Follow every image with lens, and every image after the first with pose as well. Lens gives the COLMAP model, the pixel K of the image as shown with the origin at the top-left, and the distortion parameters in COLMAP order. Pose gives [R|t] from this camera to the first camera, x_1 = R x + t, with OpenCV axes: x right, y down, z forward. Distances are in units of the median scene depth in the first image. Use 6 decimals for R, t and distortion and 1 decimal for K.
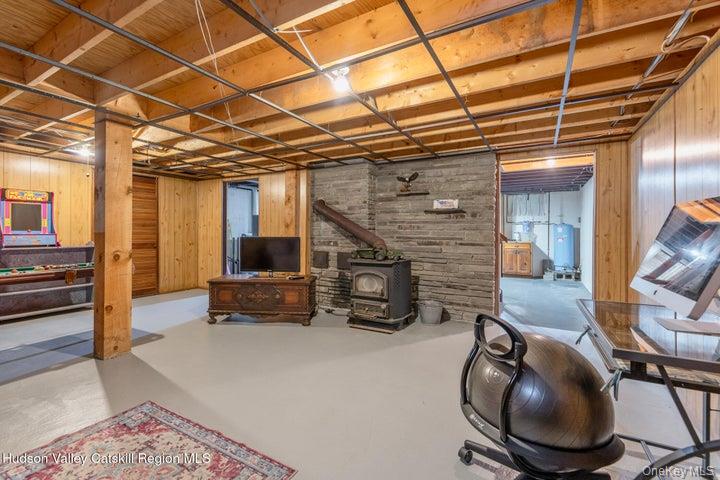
lens RADIAL K [[302.6, 0, 377.2], [0, 302.6, 231.4], [0, 0, 1]] dist [0.003743, -0.000826]
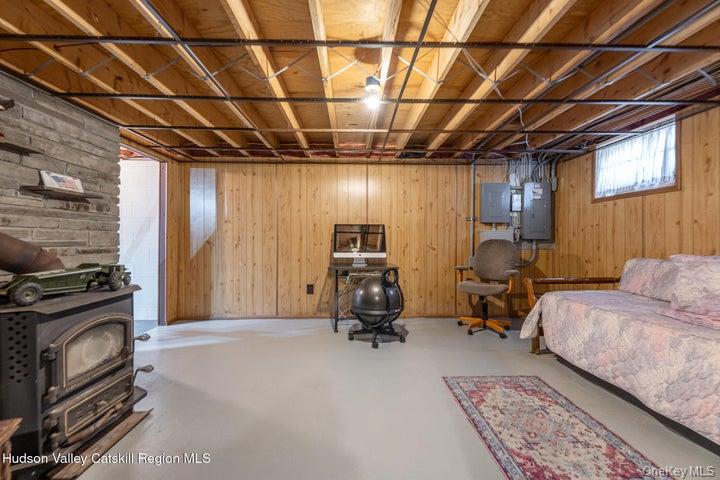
lens RADIAL K [[302.6, 0, 360.3], [0, 302.6, 238.8], [0, 0, 1]] dist [0.003743, -0.000826]
pose [[-0.471714, -0.010395, 0.881690, -0.563088], [-0.004527, 0.999946, 0.009367, 0.006756], [-0.881740, 0.000427, -0.471735, 0.809526]]
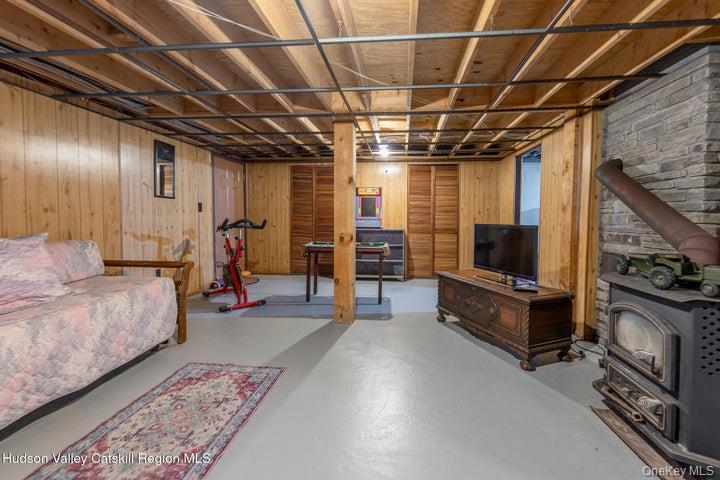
lens RADIAL K [[328.7, 0, 378.2], [0, 328.7, 230.6], [0, 0, 1]] dist [0.002167, -0.000536]
pose [[0.381083, 0.035534, -0.923858, 0.245128], [-0.002654, 0.999299, 0.037341, 0.004290], [0.924537, -0.011778, 0.380910, 0.444177]]
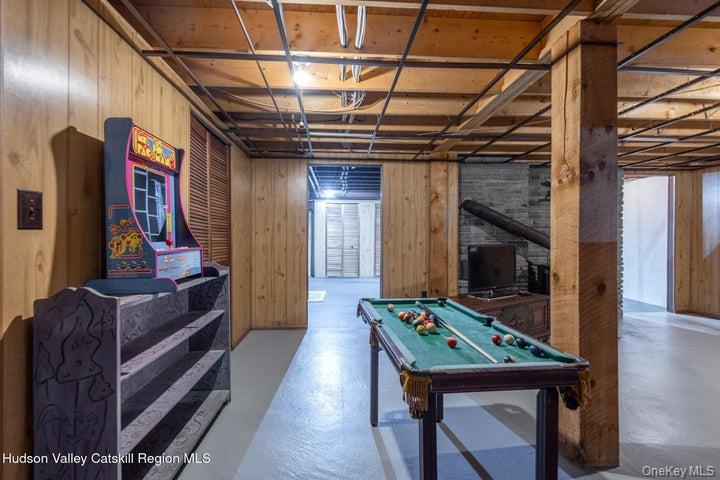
lens RADIAL K [[302.6, 0, 359.3], [0, 302.6, 238.0], [0, 0, 1]] dist [0.003743, -0.000826]
pose [[0.853287, -0.012235, 0.521298, -1.076054], [0.007010, 0.999904, 0.011993, -0.011109], [-0.521394, -0.006579, 0.853291, 0.513553]]
